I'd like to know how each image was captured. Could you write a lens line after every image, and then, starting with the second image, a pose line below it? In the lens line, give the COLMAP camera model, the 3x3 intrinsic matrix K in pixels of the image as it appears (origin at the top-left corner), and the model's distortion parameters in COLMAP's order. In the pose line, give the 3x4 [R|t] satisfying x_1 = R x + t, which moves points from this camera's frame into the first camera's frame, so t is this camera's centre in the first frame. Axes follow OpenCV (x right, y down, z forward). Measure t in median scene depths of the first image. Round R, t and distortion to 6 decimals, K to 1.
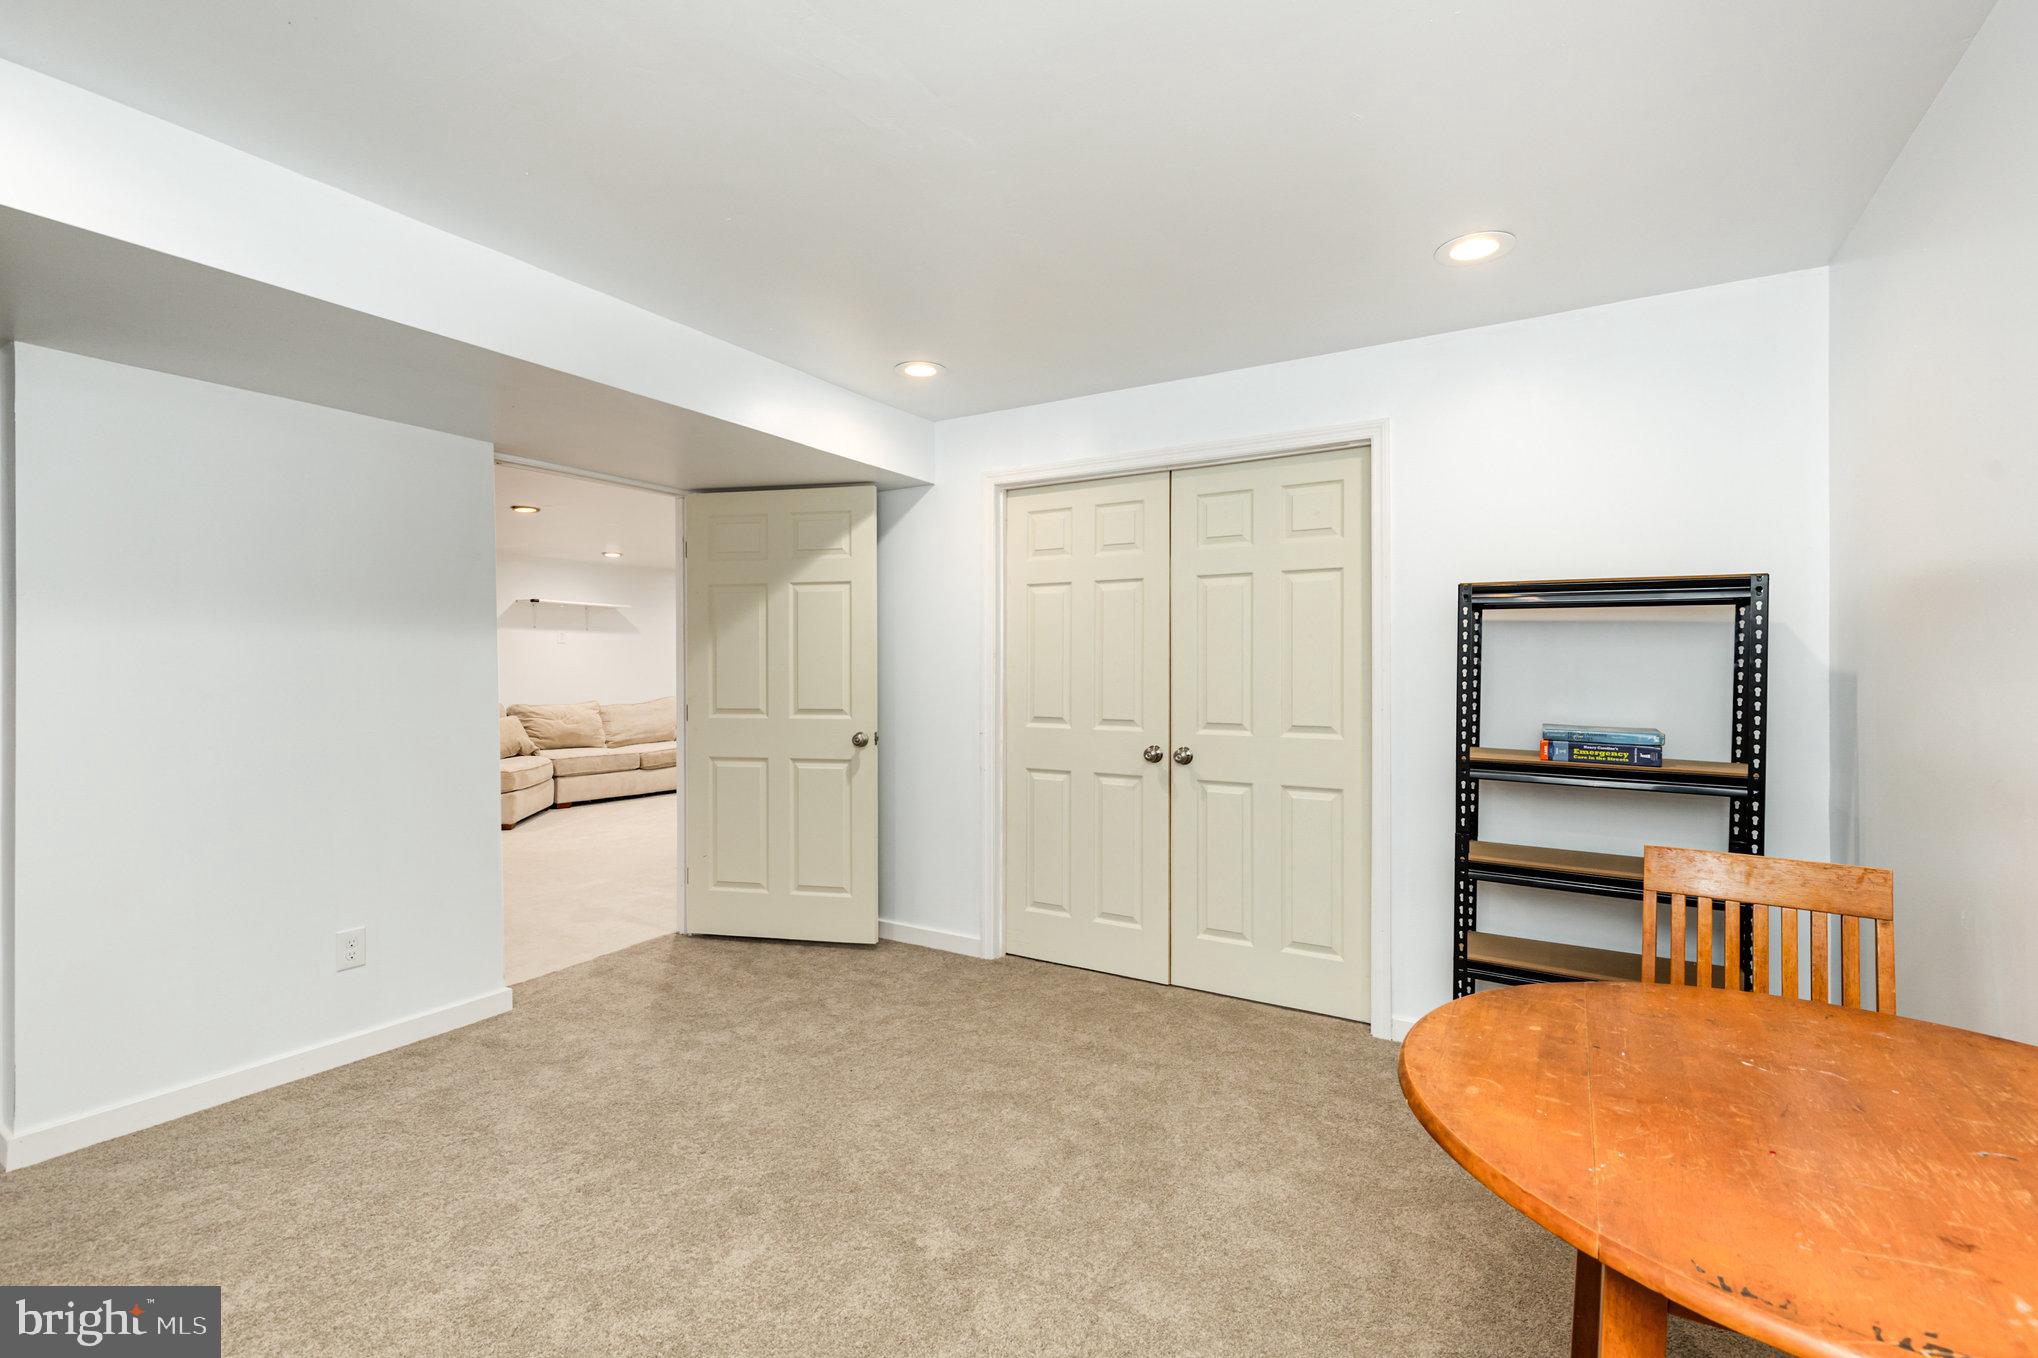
lens RADIAL K [[922.9, 0, 1019.3], [0, 922.9, 676.7], [0, 0, 1]] dist [0.007970, -0.000381]
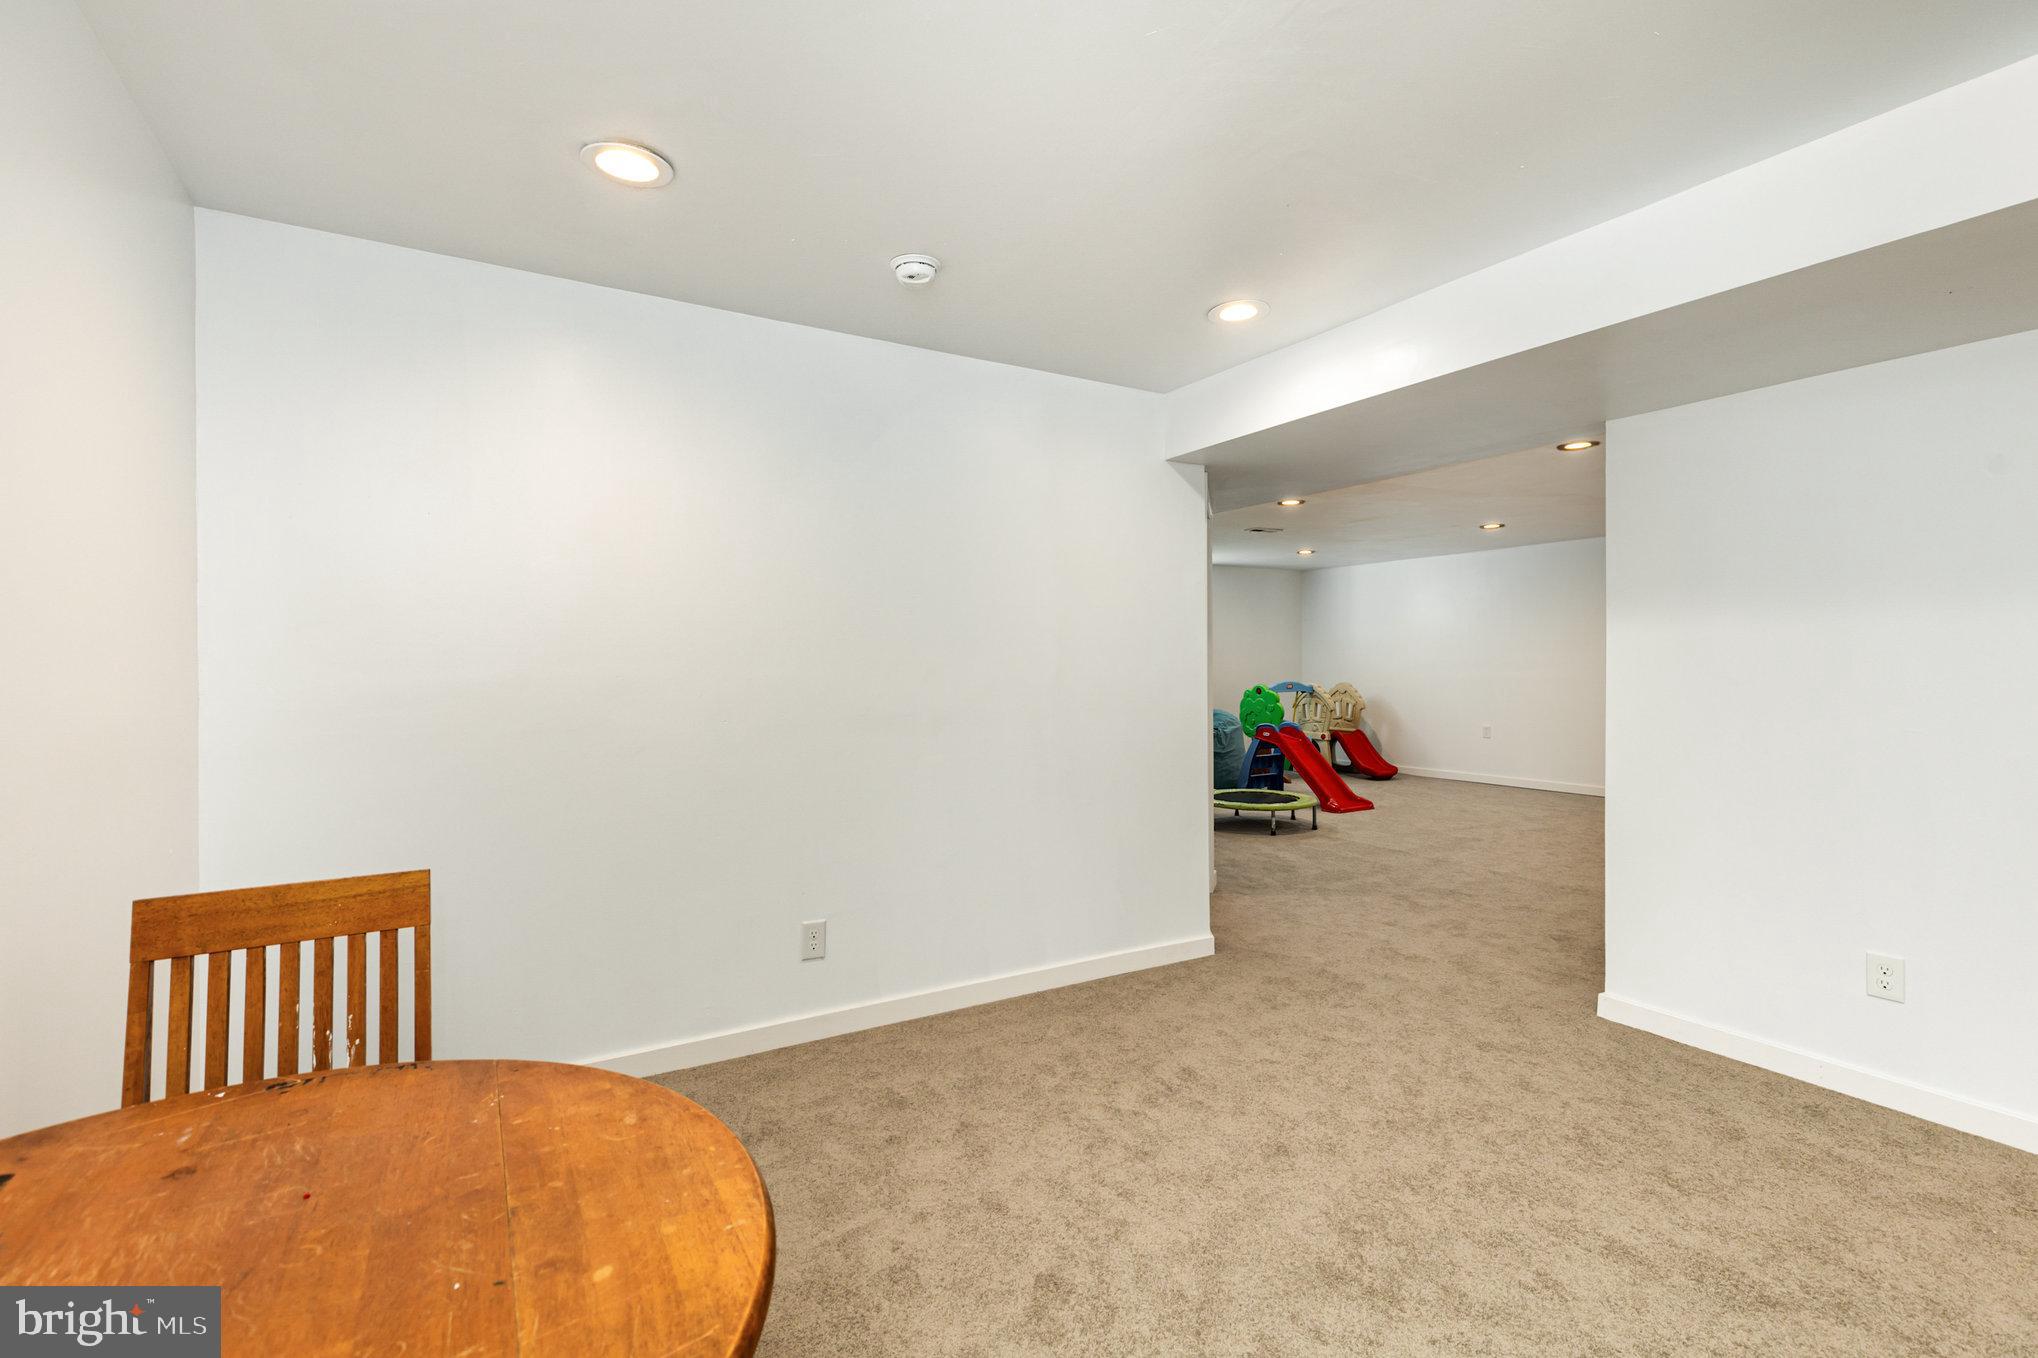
lens RADIAL K [[922.9, 0, 1019.7], [0, 922.9, 666.7], [0, 0, 1]] dist [0.007970, -0.000381]
pose [[-0.473106, 0.002566, -0.881002, 0.938741], [-0.001224, 0.999993, 0.003570, -0.001101], [0.881005, 0.002768, -0.473100, 1.495117]]
